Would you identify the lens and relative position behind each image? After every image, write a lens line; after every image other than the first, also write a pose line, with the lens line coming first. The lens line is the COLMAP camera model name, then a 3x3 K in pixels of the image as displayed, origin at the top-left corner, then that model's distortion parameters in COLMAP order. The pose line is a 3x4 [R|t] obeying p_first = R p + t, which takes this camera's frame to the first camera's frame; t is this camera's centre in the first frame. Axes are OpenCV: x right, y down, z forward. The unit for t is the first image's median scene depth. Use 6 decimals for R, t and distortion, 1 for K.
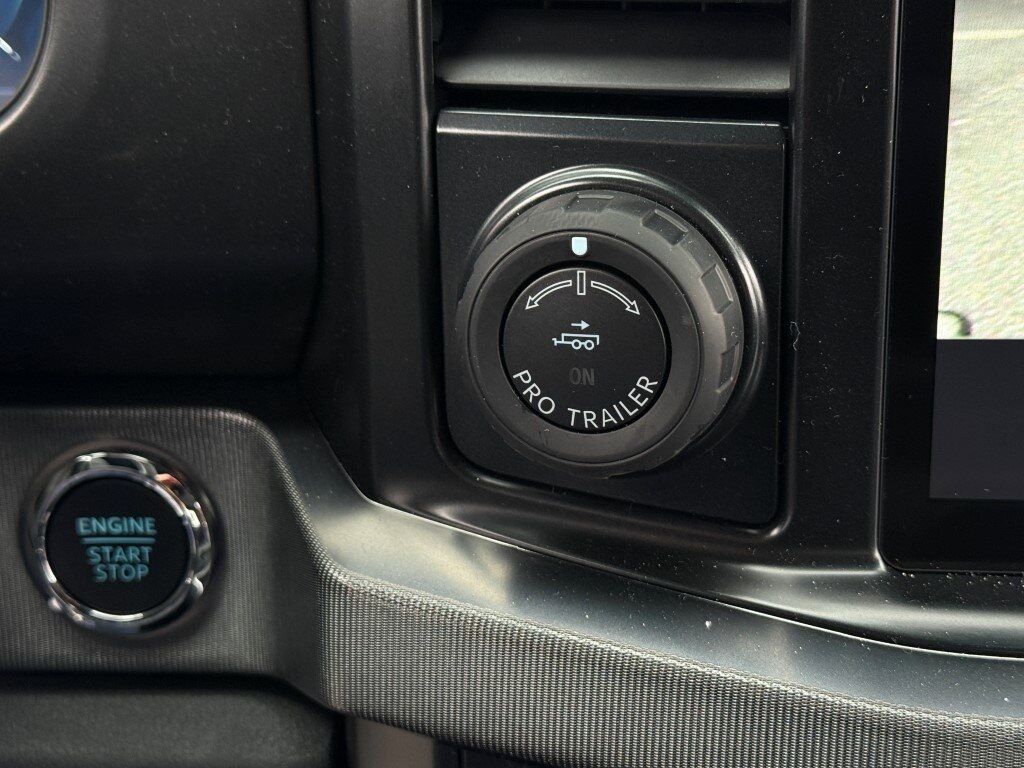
lens RADIAL K [[1579.9, 0, 512.0], [0, 1579.9, 384.0], [0, 0, 1]] dist [0.005815, 0.007624]
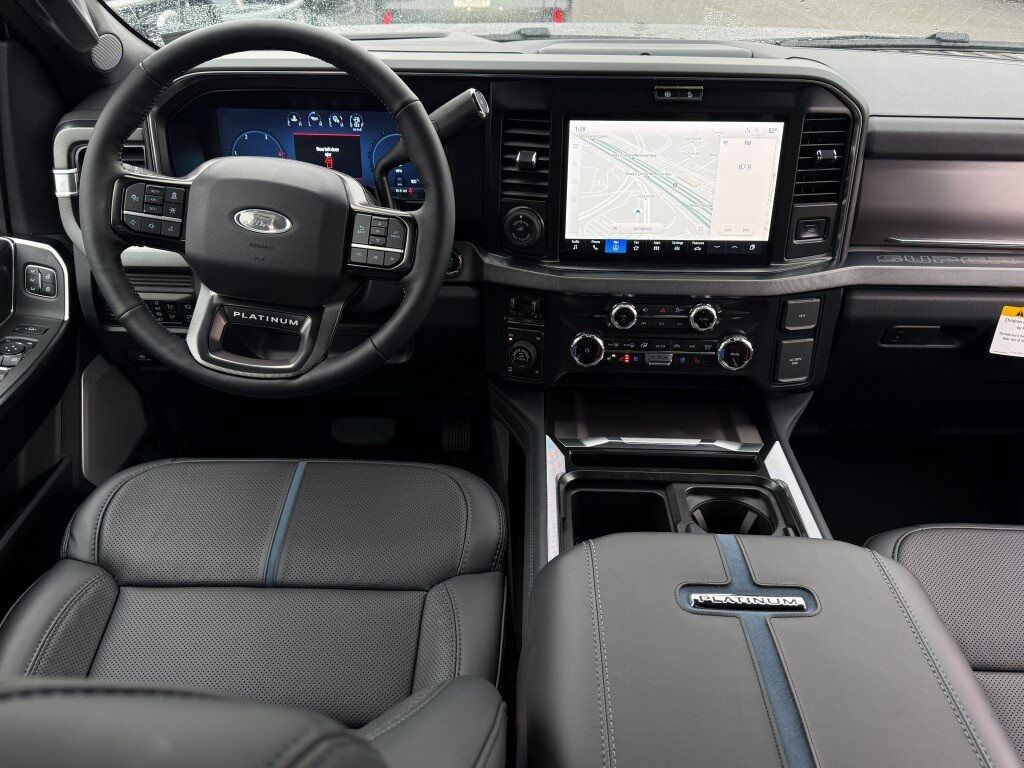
lens RADIAL K [[844.1, 0, 512.0], [0, 844.1, 384.0], [0, 0, 1]] dist [0.178015, -0.334272]
pose [[0.996795, 0.002584, 0.079959, -0.320978], [-0.011668, 0.993487, 0.113350, 0.247668], [-0.079145, -0.113920, 0.990332, -3.110203]]
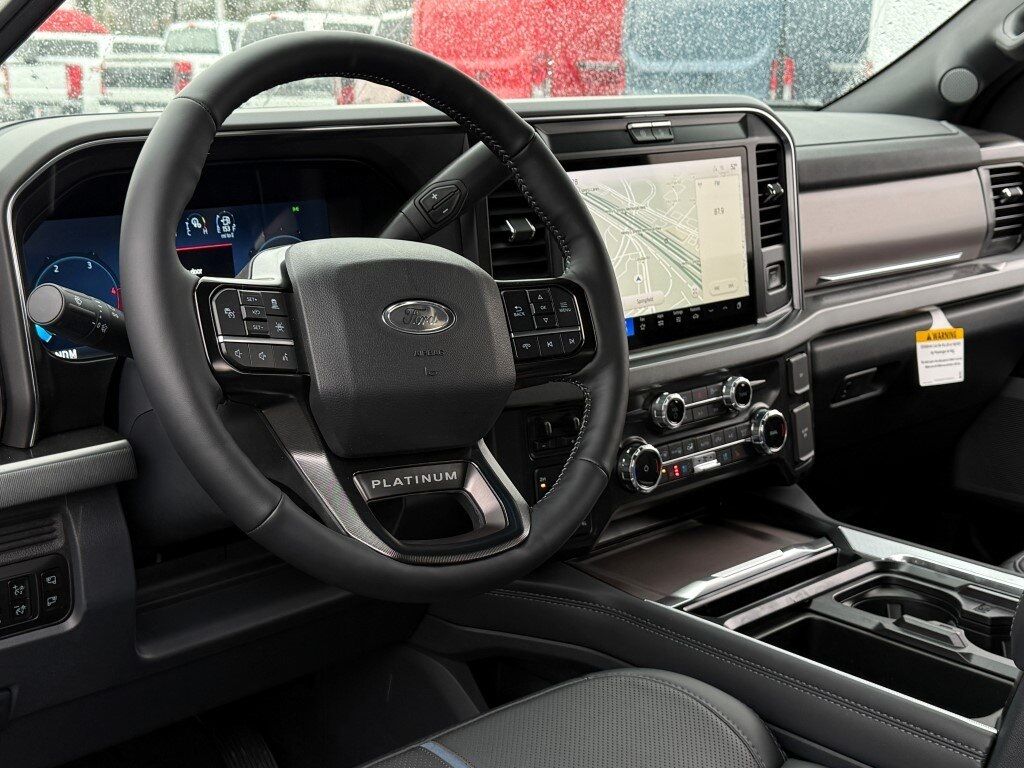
lens RADIAL K [[1398.1, 0, 512.0], [0, 1398.1, 384.0], [0, 0, 1]] dist [0.137076, 0.046274]
pose [[0.669456, -0.141646, 0.729222, -3.468377], [0.278679, 0.957846, -0.069784, 0.477490], [-0.688598, 0.249937, 0.680709, -2.114326]]
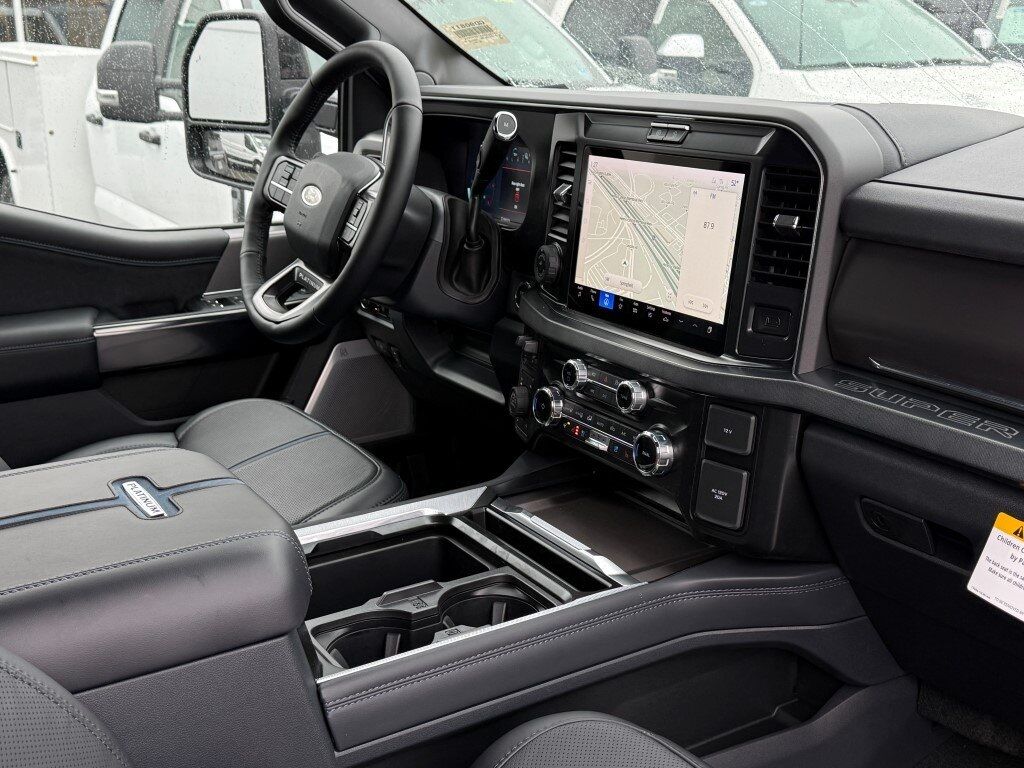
lens RADIAL K [[1190.1, 0, 512.0], [0, 1190.1, 384.0], [0, 0, 1]] dist [0.108821, -0.001520]
pose [[0.603789, 0.247526, -0.757740, 4.069511], [-0.328391, 0.943397, 0.046502, 0.271288], [0.726360, 0.220758, 0.650897, -2.409671]]
